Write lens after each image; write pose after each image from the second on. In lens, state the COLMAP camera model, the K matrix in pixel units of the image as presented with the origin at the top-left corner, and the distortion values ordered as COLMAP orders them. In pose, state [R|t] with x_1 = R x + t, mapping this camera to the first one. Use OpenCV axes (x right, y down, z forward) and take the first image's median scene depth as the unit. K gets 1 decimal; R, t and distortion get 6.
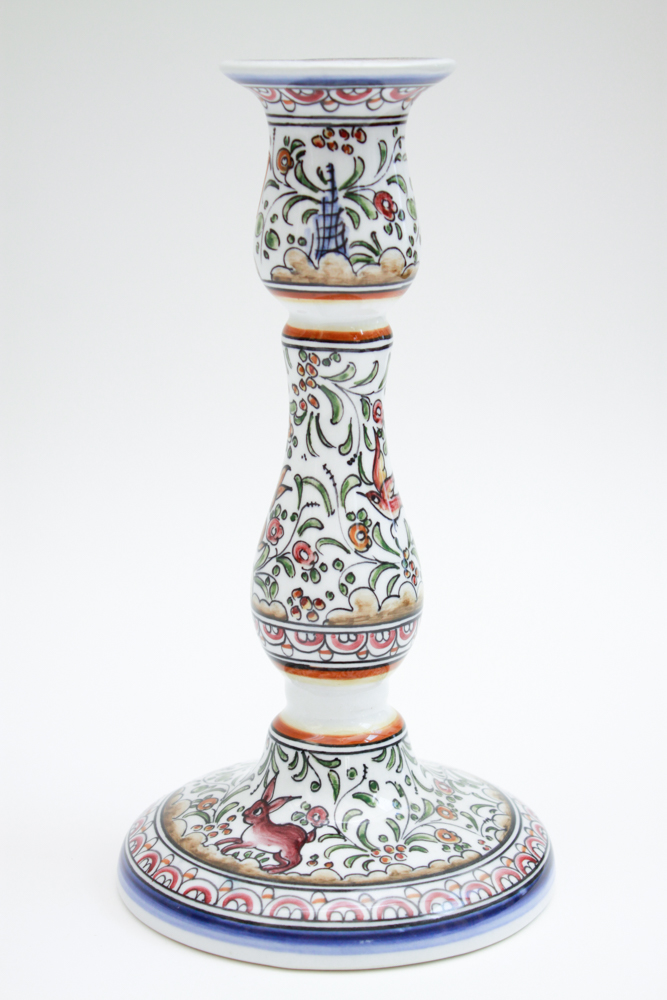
lens RADIAL K [[1964.9, 0, 357.1], [0, 1964.9, 501.7], [0, 0, 1]] dist [0.044224, 0.124064]
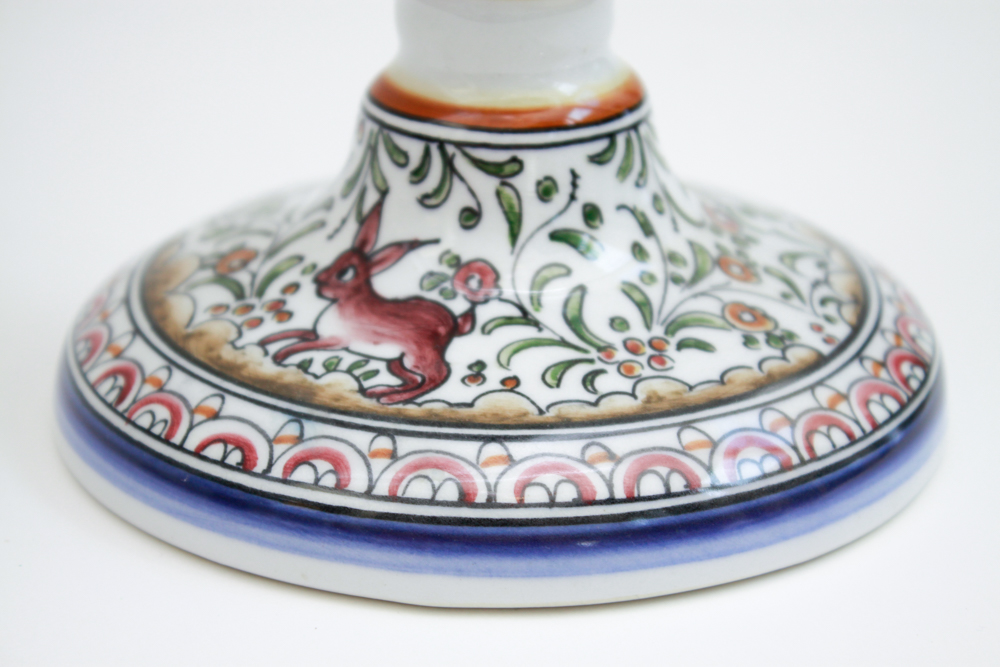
lens RADIAL K [[2253.4, 0, 500.0], [0, 2253.4, 333.5], [0, 0, 1]] dist [0.016508, 0.213967]
pose [[0.998179, -0.019818, 0.056971, -0.045612], [0.009807, 0.985240, 0.170899, 0.081160], [-0.059517, -0.170029, 0.983640, 0.472471]]
